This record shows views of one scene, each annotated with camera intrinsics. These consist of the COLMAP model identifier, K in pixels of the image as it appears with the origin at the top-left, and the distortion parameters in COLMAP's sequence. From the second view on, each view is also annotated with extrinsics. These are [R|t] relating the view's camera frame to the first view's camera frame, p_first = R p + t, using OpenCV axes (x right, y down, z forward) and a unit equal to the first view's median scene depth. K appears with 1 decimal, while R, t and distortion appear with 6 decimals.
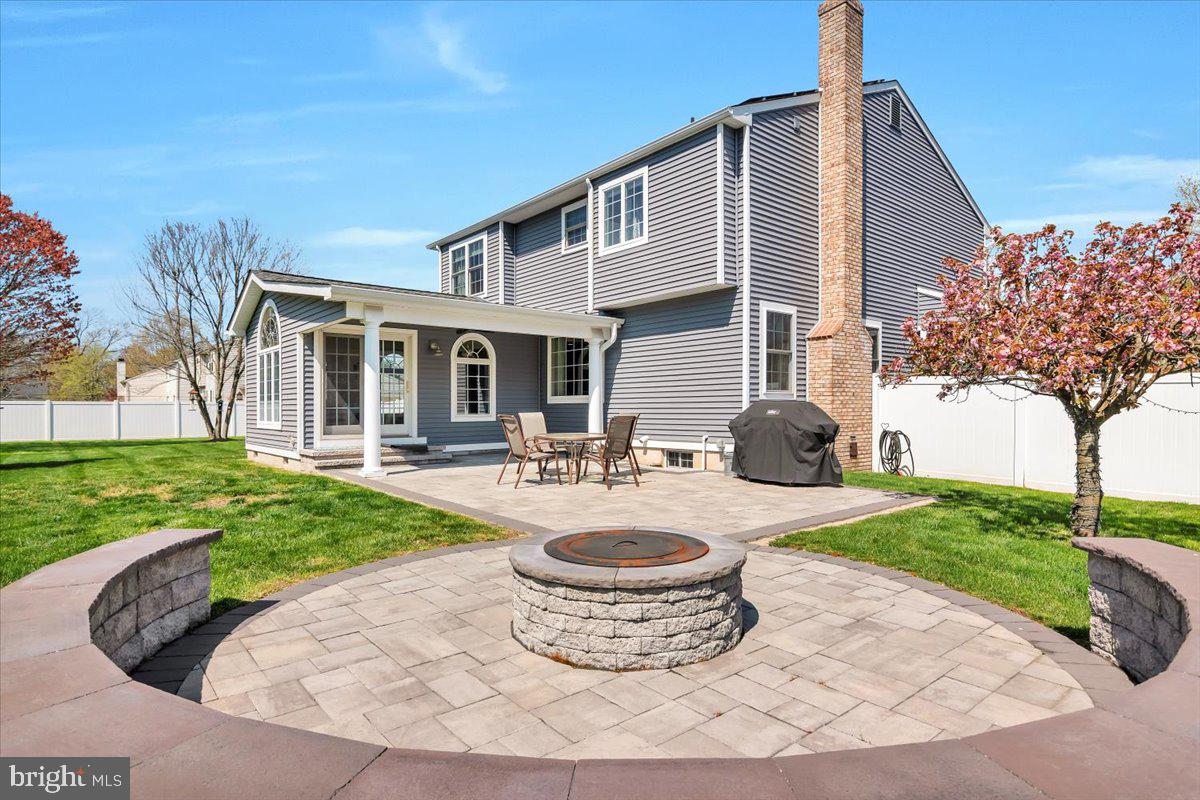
lens RADIAL K [[638.9, 0, 610.8], [0, 638.9, 410.9], [0, 0, 1]] dist [0.001793, 0.000050]
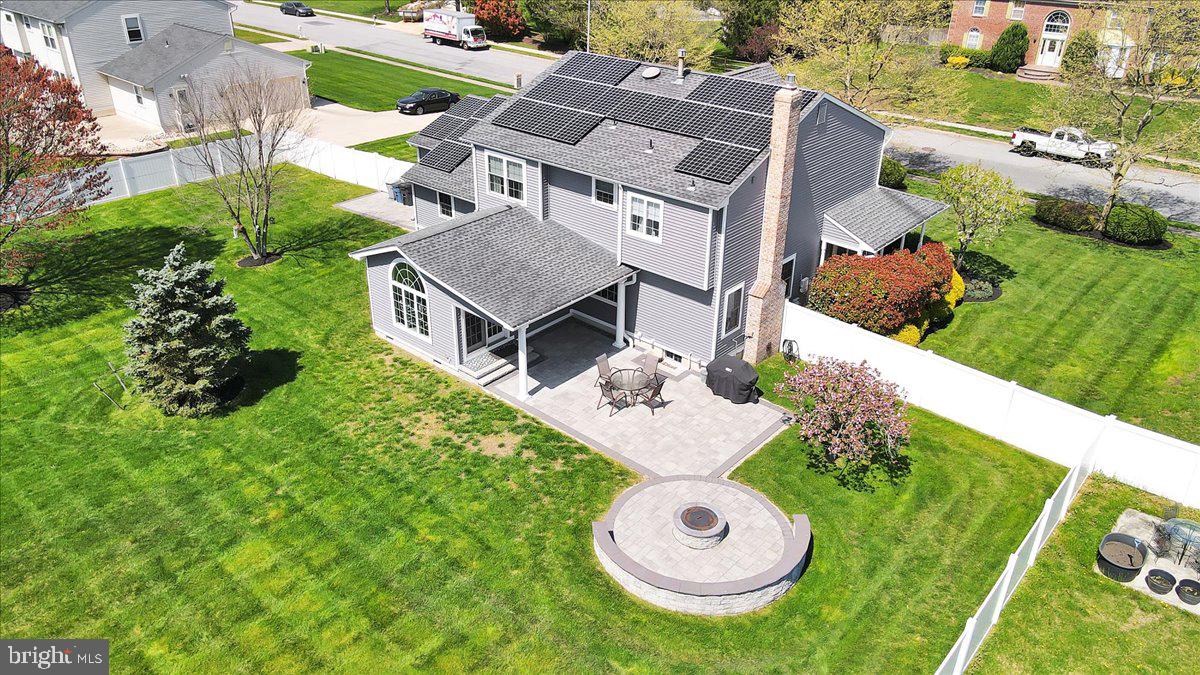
lens RADIAL K [[846.9, 0, 600.0], [0, 846.9, 337.5], [0, 0, 1]] dist [0.000073, -0.000018]
pose [[0.990744, -0.054700, 0.124235, -0.386289], [-0.009456, 0.885182, 0.465149, -1.071939], [-0.135414, -0.462018, 0.876471, -1.013210]]
